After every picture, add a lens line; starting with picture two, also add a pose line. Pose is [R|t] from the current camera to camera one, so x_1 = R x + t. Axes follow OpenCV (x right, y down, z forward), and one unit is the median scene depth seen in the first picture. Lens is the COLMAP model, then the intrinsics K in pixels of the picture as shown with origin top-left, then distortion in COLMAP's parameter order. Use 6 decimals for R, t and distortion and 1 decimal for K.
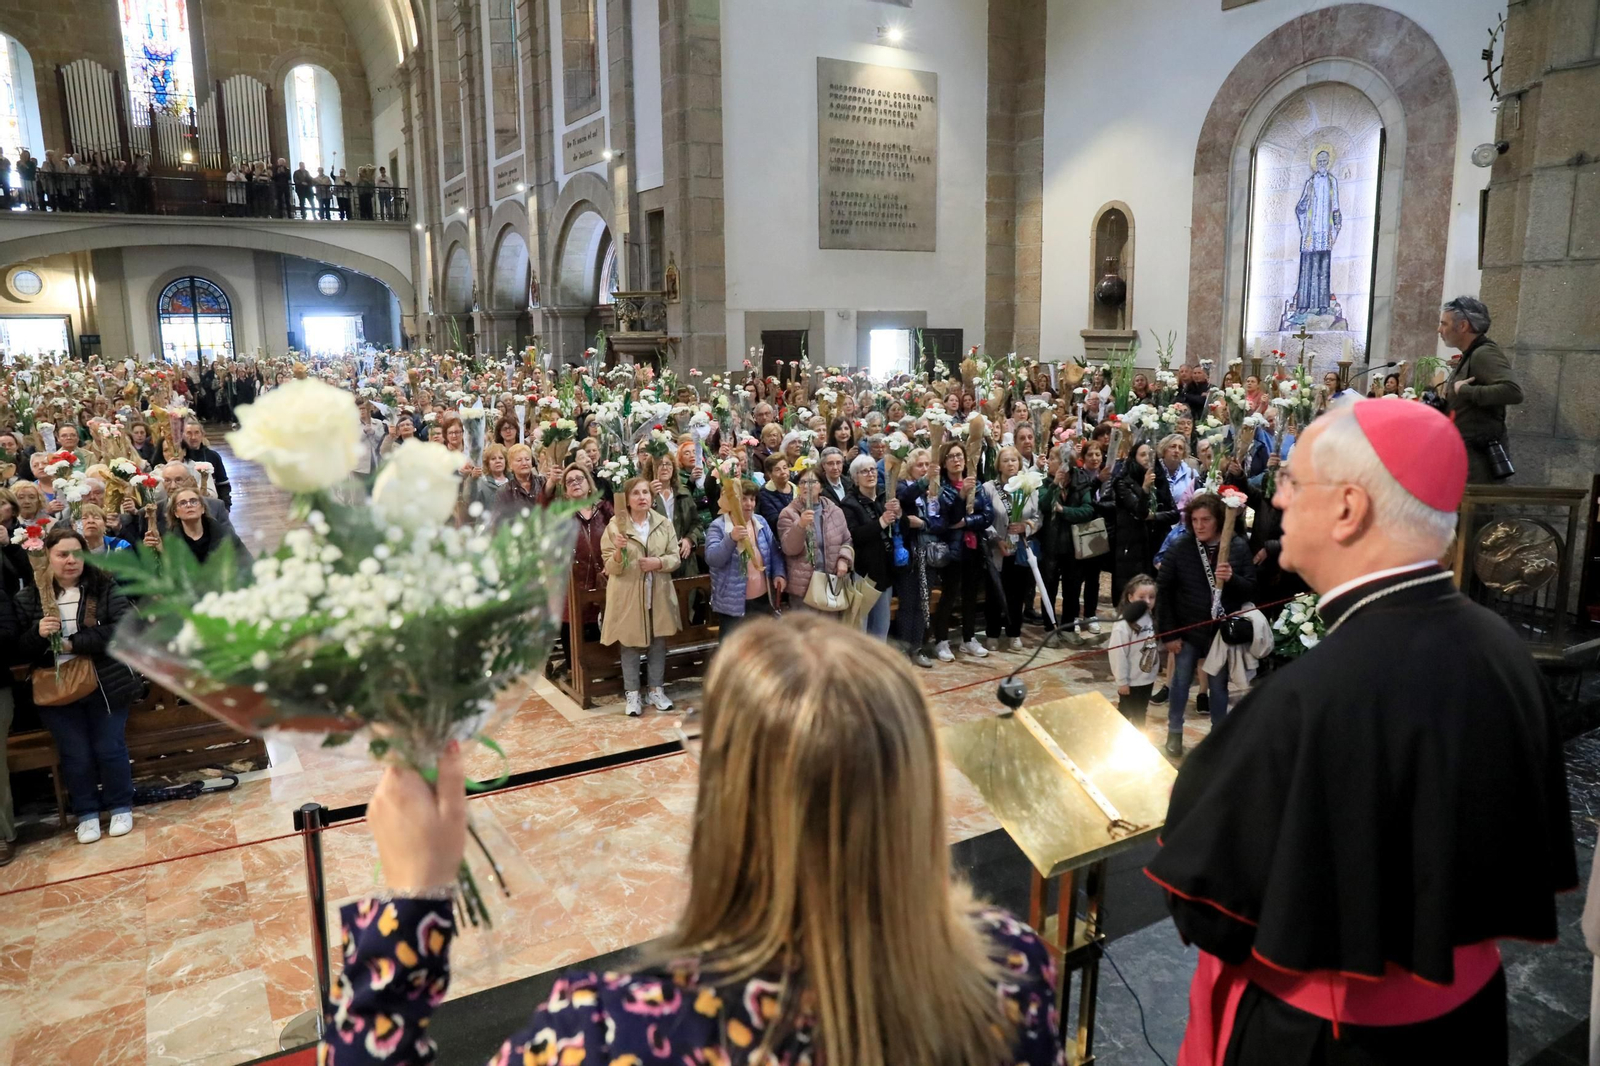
lens RADIAL K [[1090.8, 0, 804.2], [0, 1090.8, 535.4], [0, 0, 1]] dist [-0.114541, 0.092462]
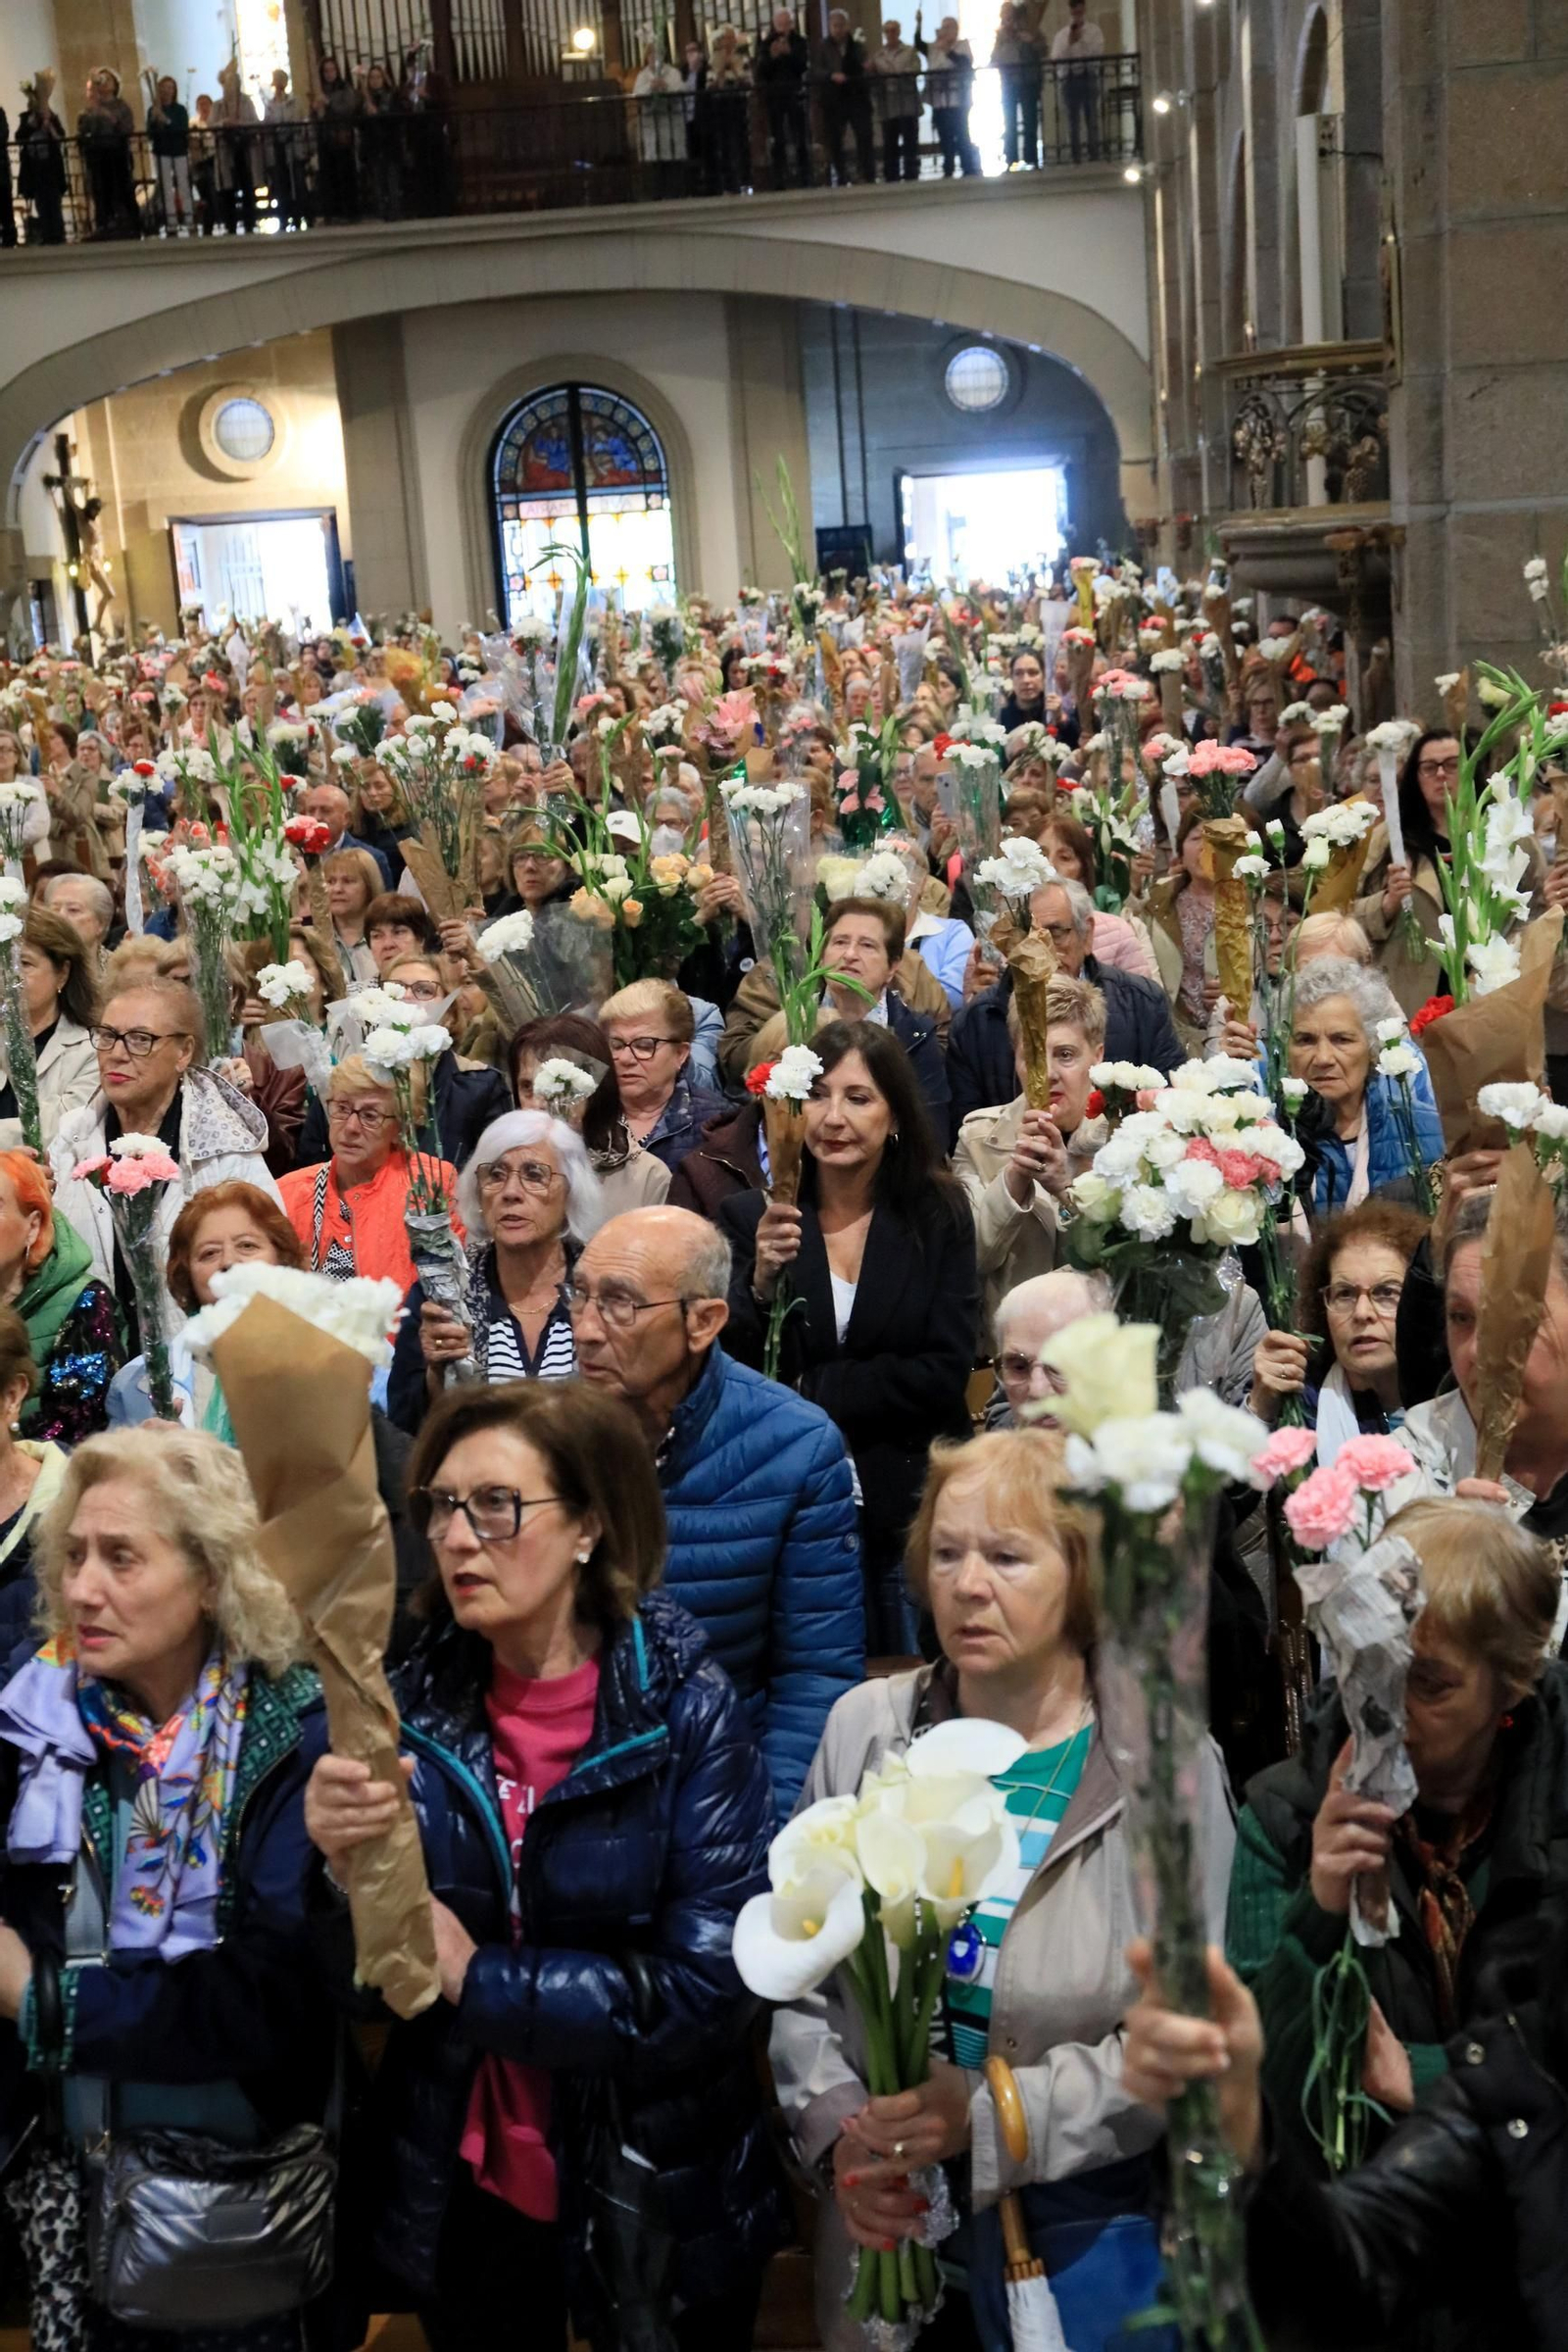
lens RADIAL K [[3064.6, 0, 798.9], [0, 3064.6, 1203.3], [0, 0, 1]] dist [0.016477, 0.120027]
pose [[0.817380, 0.074253, -0.571294, 0.113913], [-0.048003, 0.996989, 0.060902, -0.039466], [0.574096, -0.022356, 0.818483, 0.210309]]
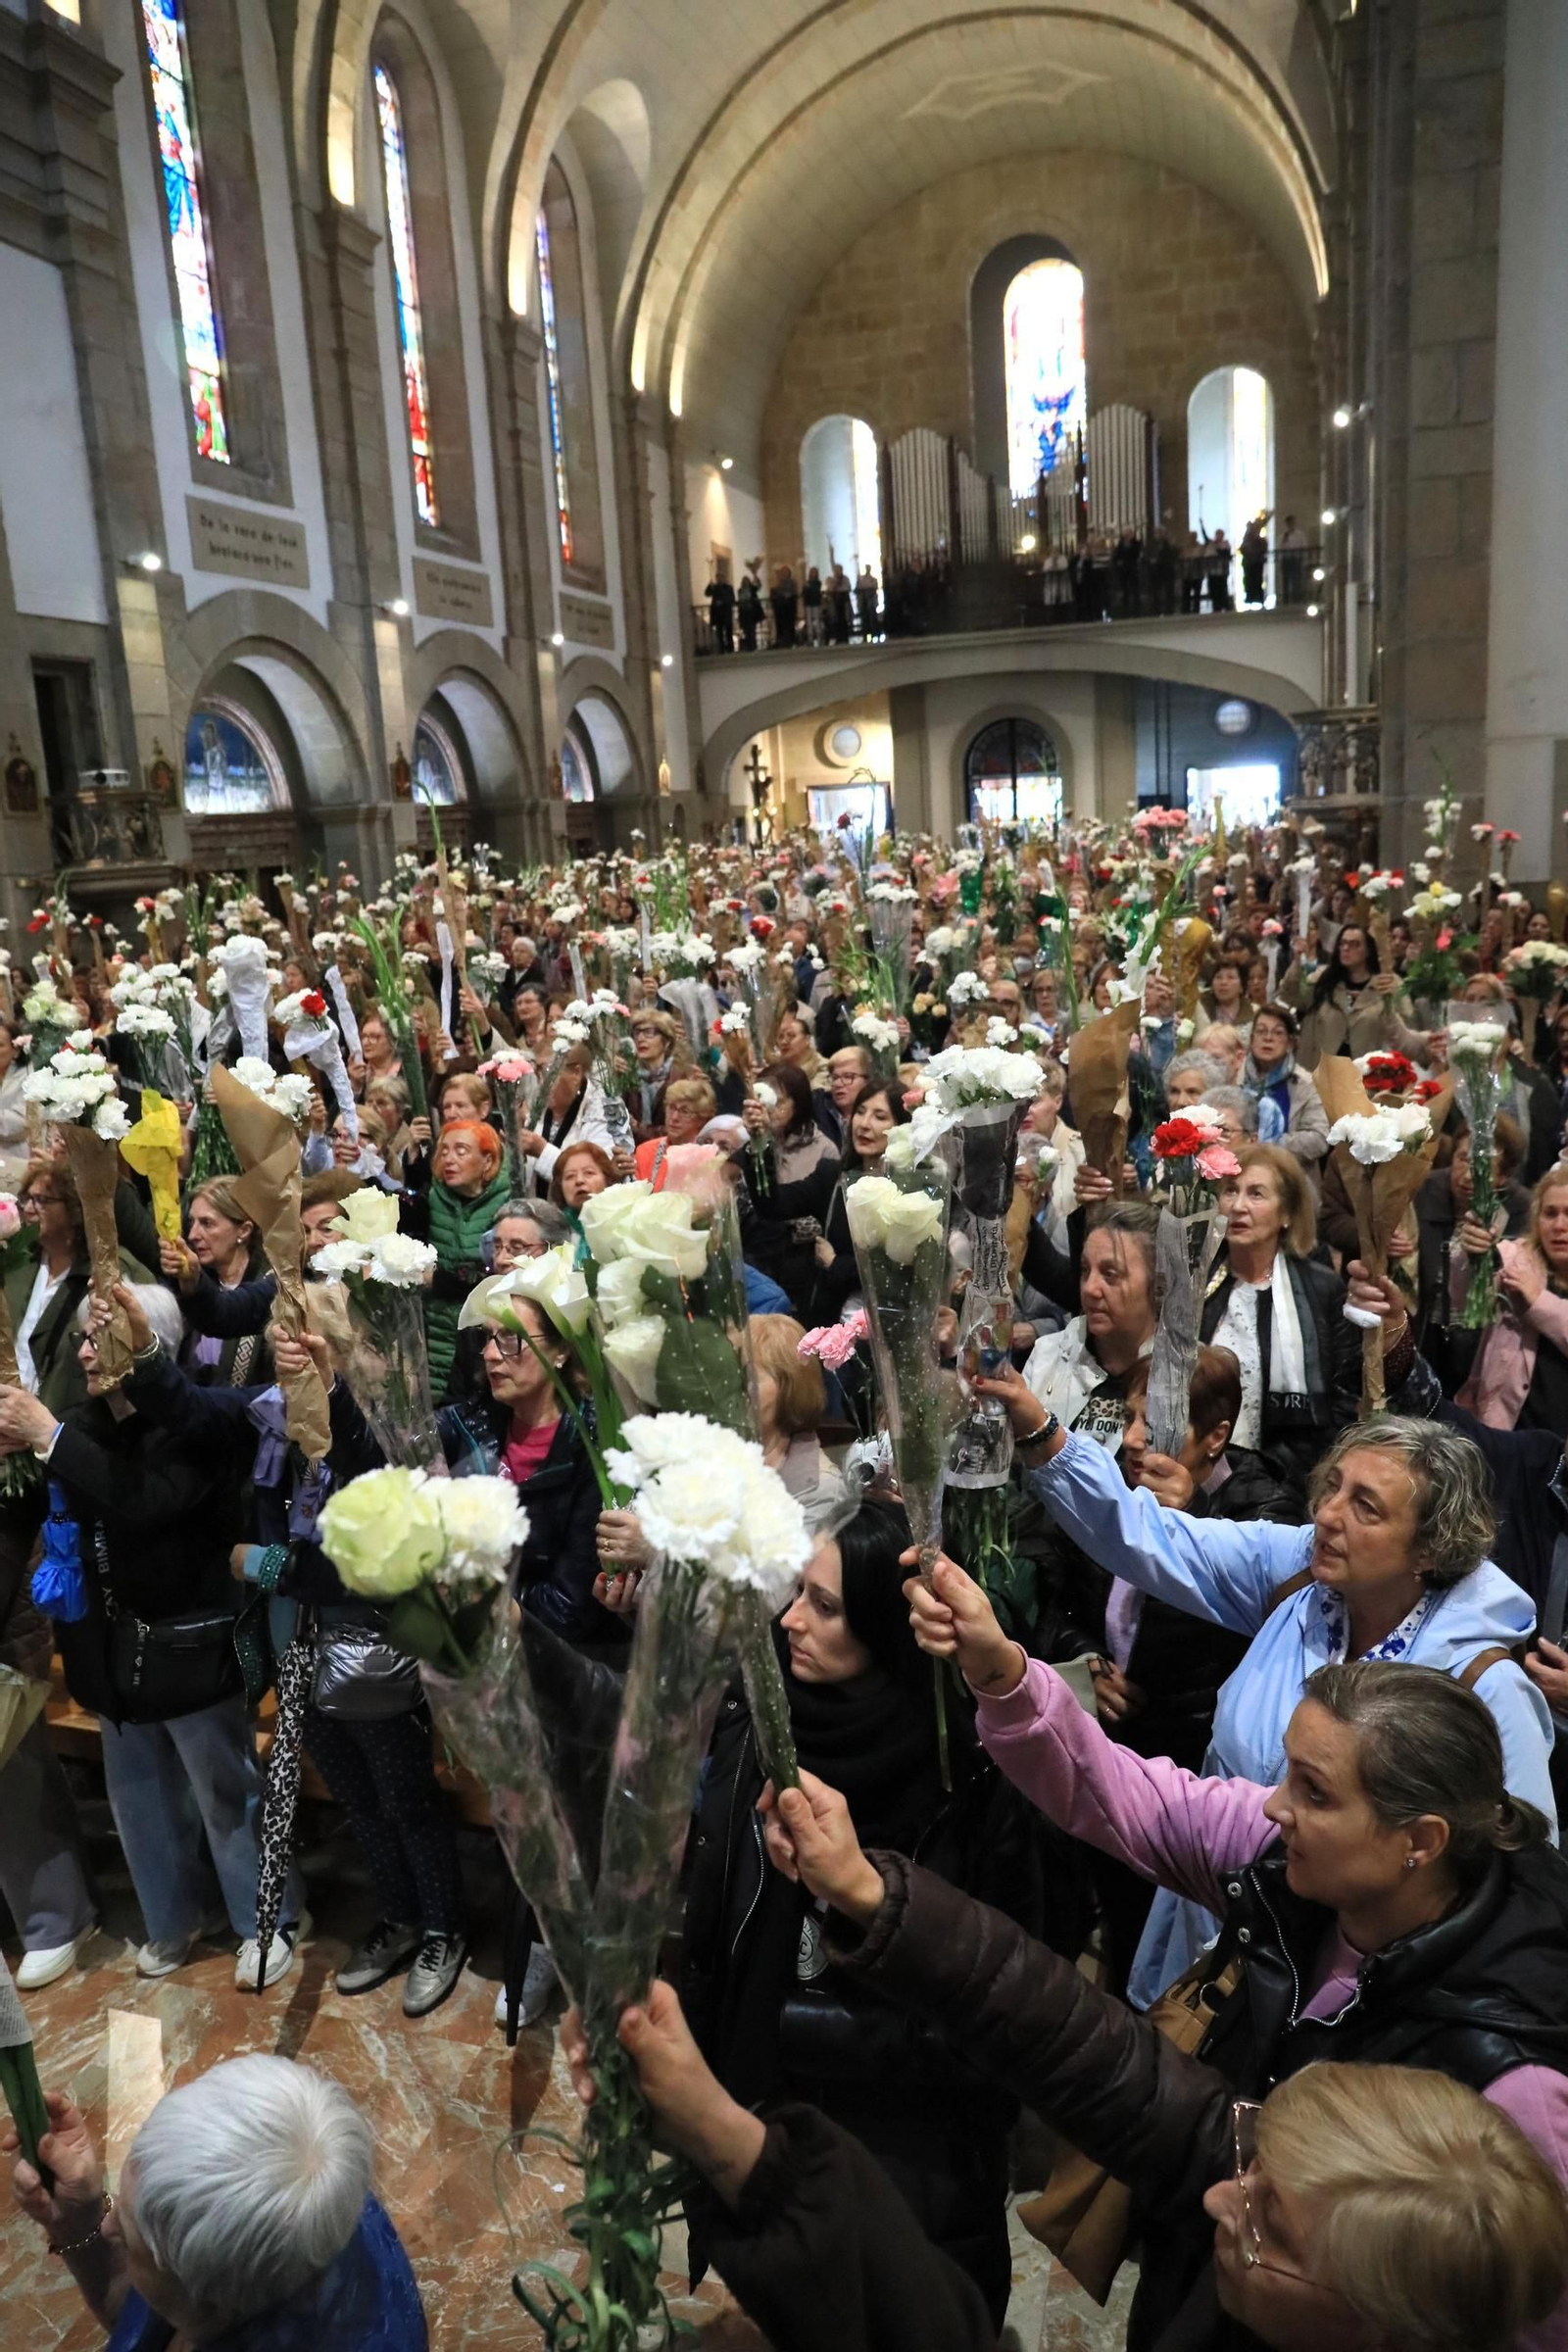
lens RADIAL K [[1603.4, 0, 798.2], [0, 1603.4, 1183.3], [0, 0, 1]] dist [-0.114541, 0.092462]
pose [[0.667936, 0.134188, -0.732021, 0.136846], [-0.087842, 0.990950, 0.101501, -0.044392], [0.739016, -0.003494, 0.673679, 0.233553]]
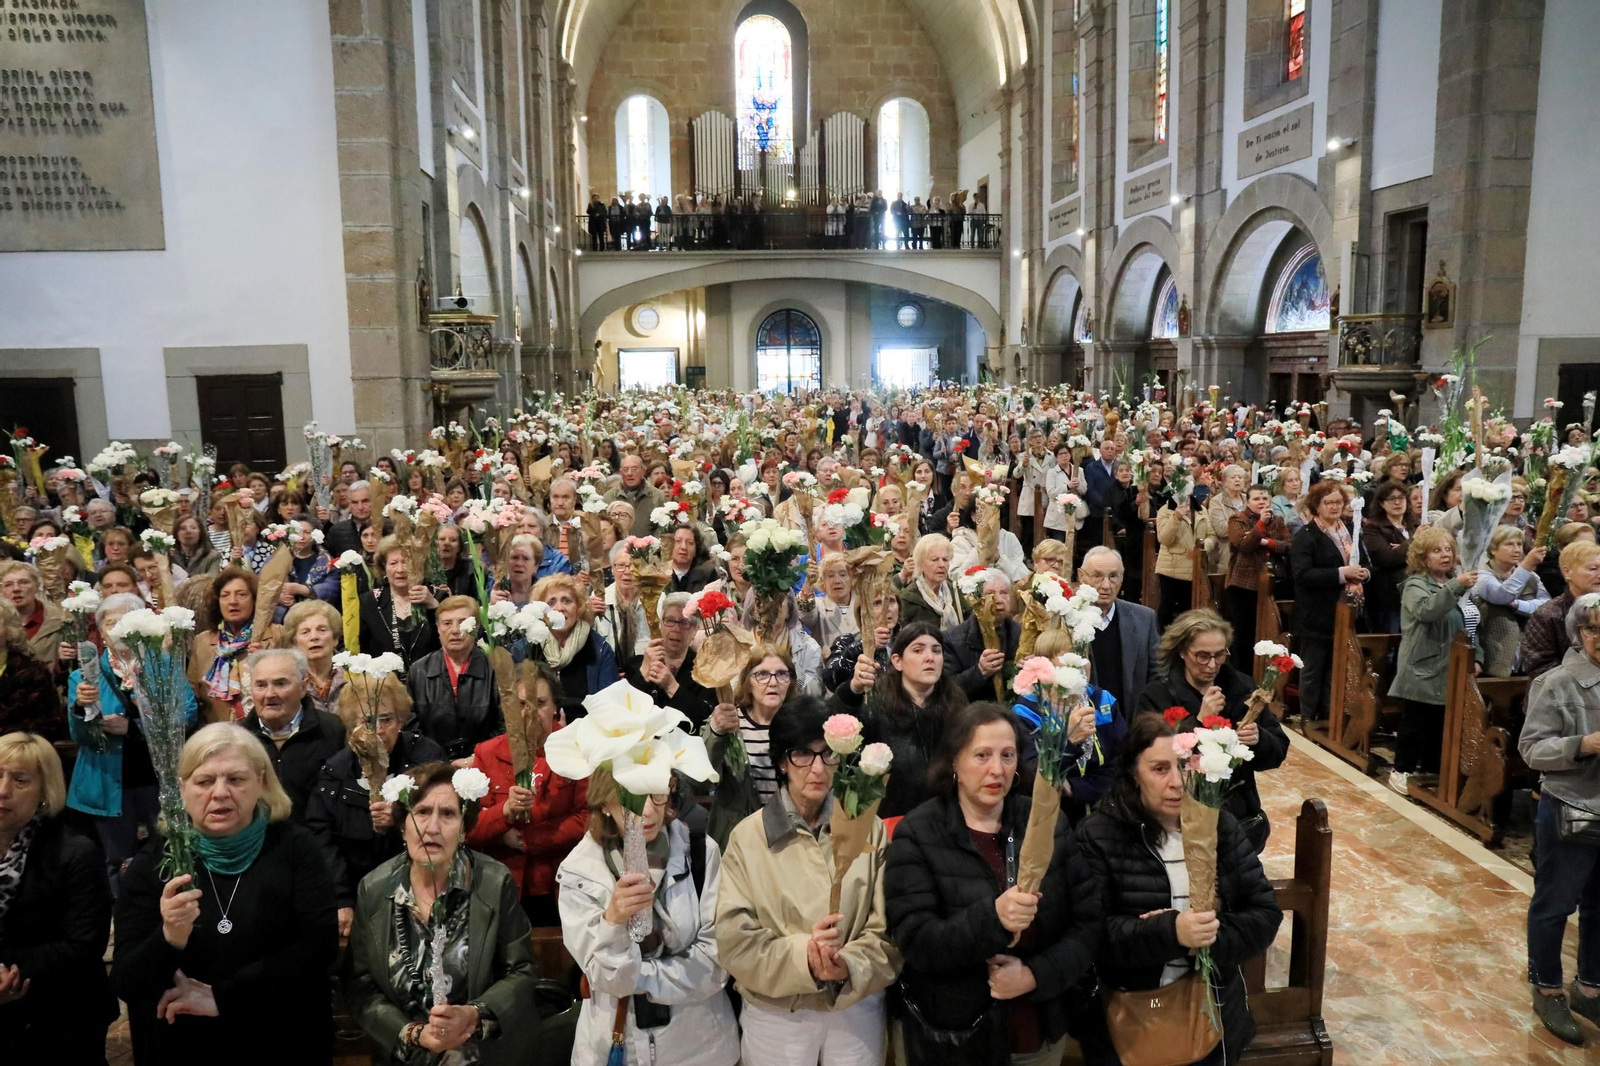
lens RADIAL K [[1089.7, 0, 802.7], [0, 1089.7, 526.1], [0, 0, 1]] dist [-0.098981, 0.076304]
pose [[0.901624, 0.054913, -0.429021, -0.122107], [-0.072019, 0.997121, -0.023727, -0.014610], [0.426483, 0.052291, 0.902983, 0.083227]]
